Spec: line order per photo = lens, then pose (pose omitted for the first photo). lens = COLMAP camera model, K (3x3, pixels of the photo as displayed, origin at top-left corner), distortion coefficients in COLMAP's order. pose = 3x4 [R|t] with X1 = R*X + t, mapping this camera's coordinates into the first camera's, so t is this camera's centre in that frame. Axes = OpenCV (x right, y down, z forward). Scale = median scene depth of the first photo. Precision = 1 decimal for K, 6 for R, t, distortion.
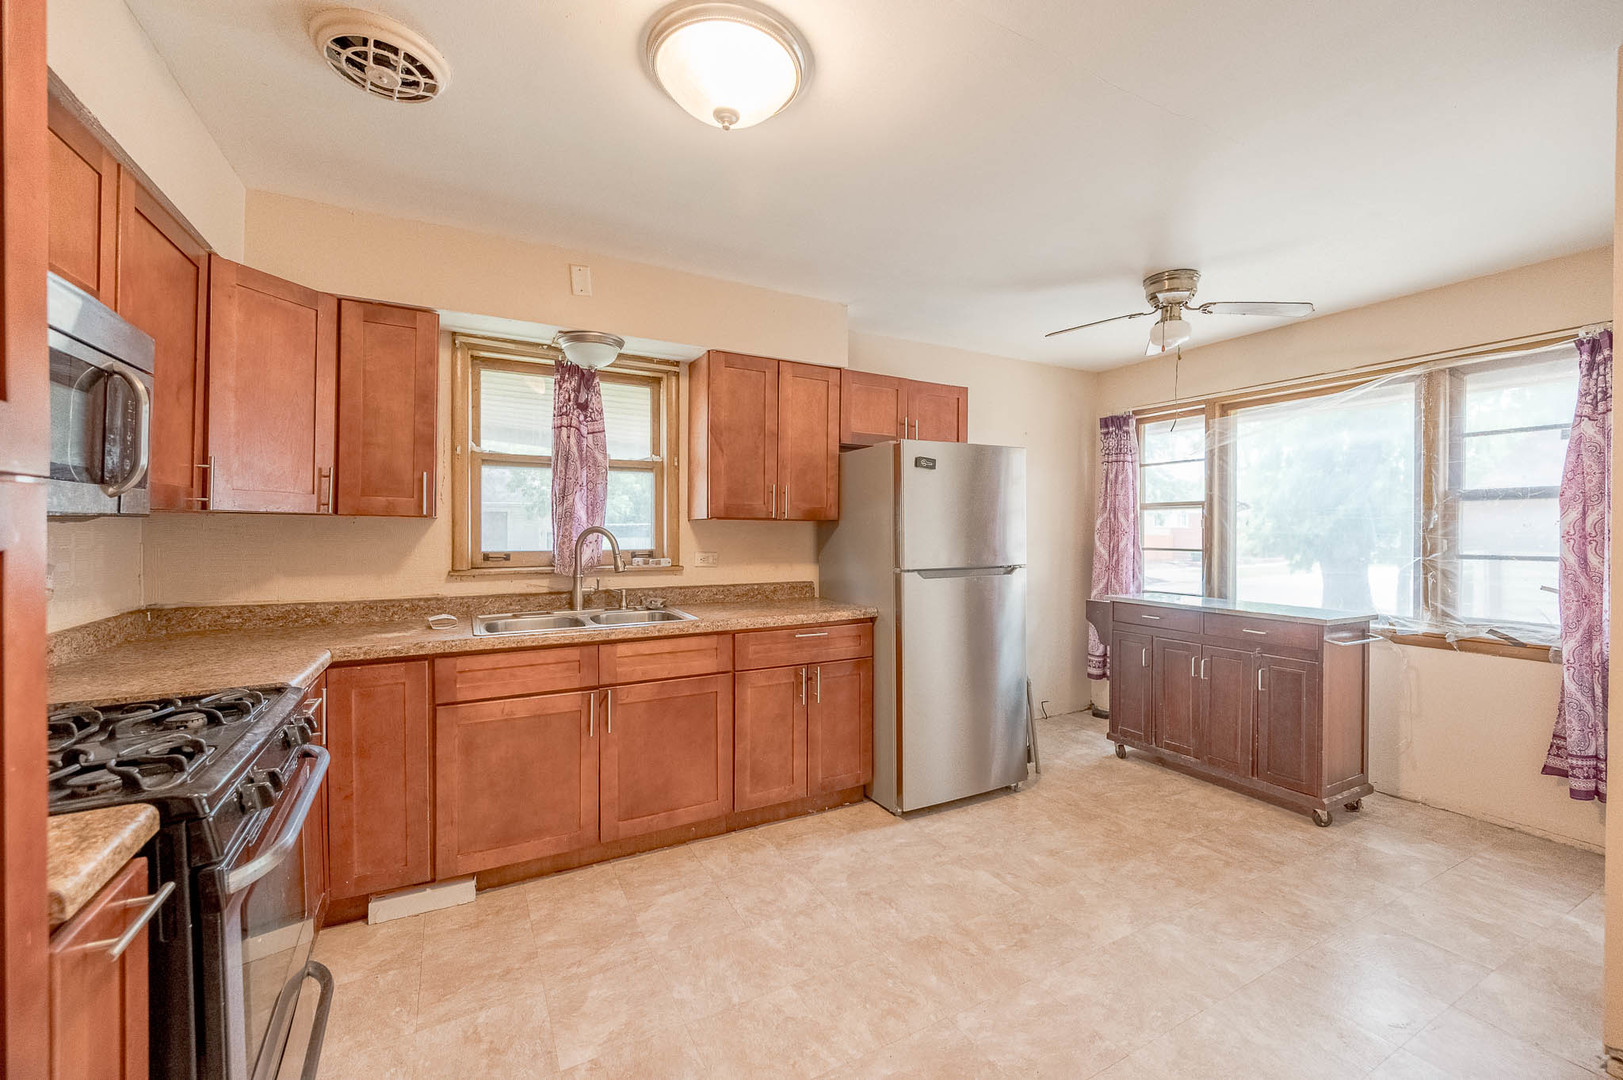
lens RADIAL K [[649.5, 0, 817.3], [0, 649.5, 532.1], [0, 0, 1]] dist [0.008569, -0.000404]
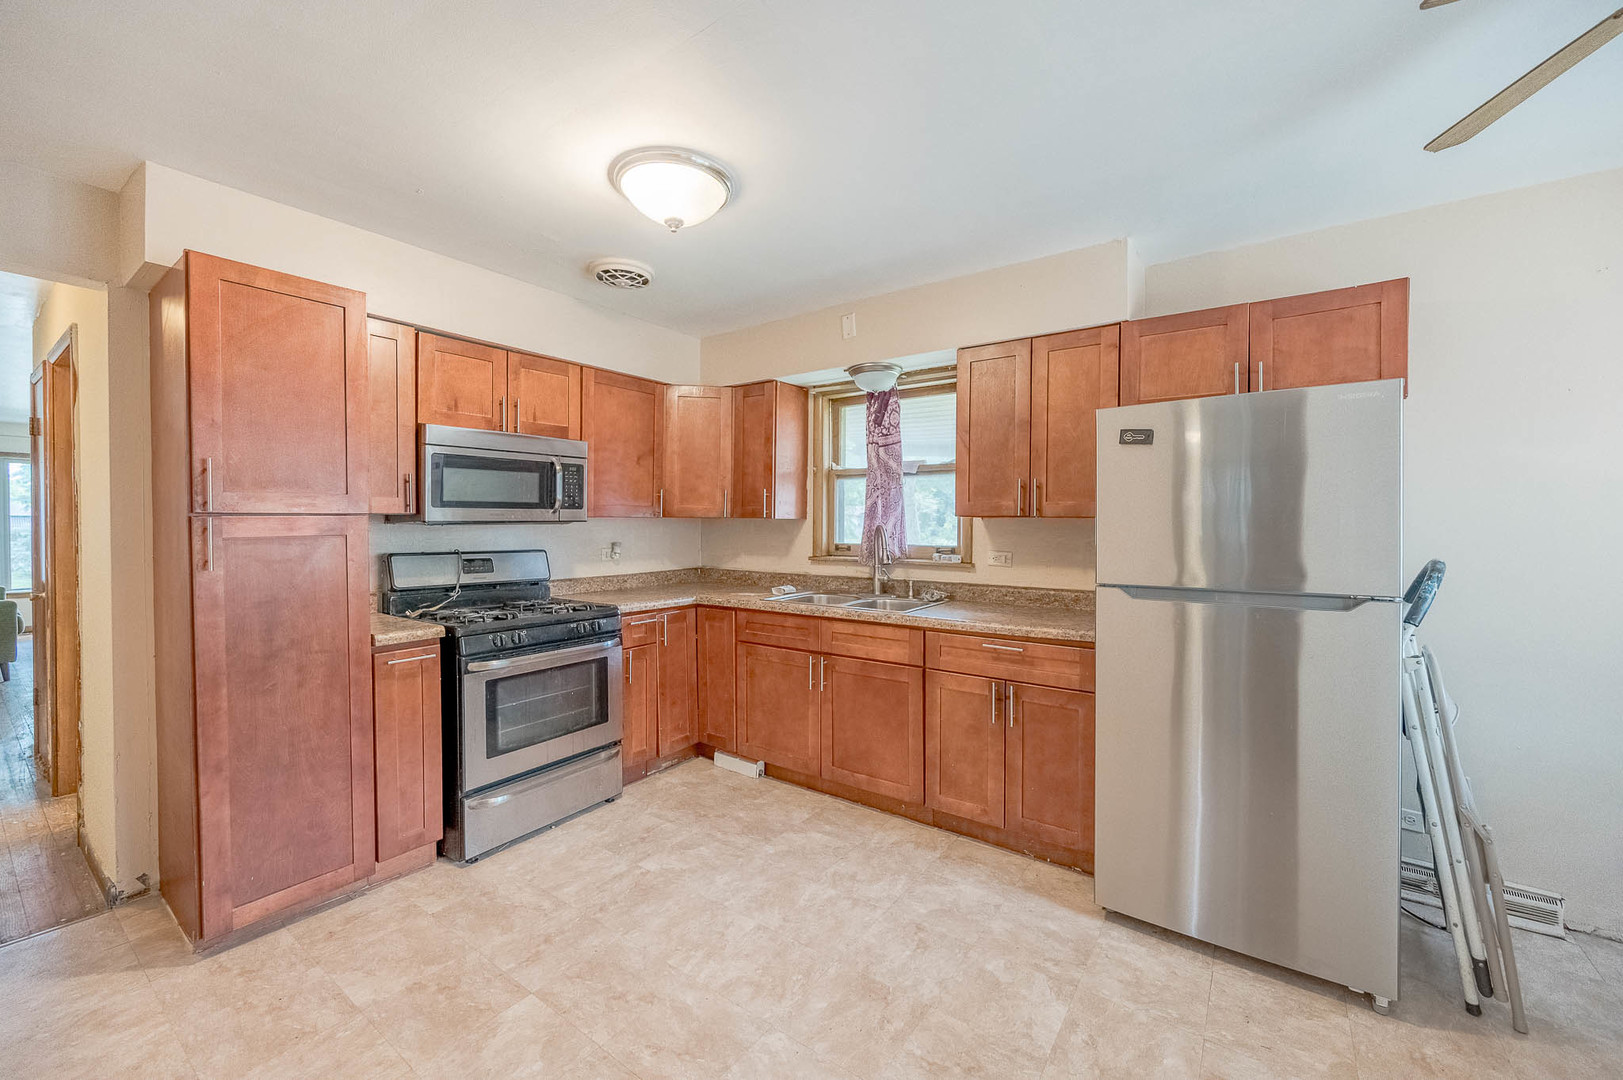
lens RADIAL K [[649.5, 0, 821.0], [0, 649.5, 532.5], [0, 0, 1]] dist [0.008569, -0.000404]
pose [[0.434458, 0.013310, -0.900594, 0.711392], [-0.004927, 0.999911, 0.012401, -0.009760], [0.900679, -0.000950, 0.434485, 0.408346]]
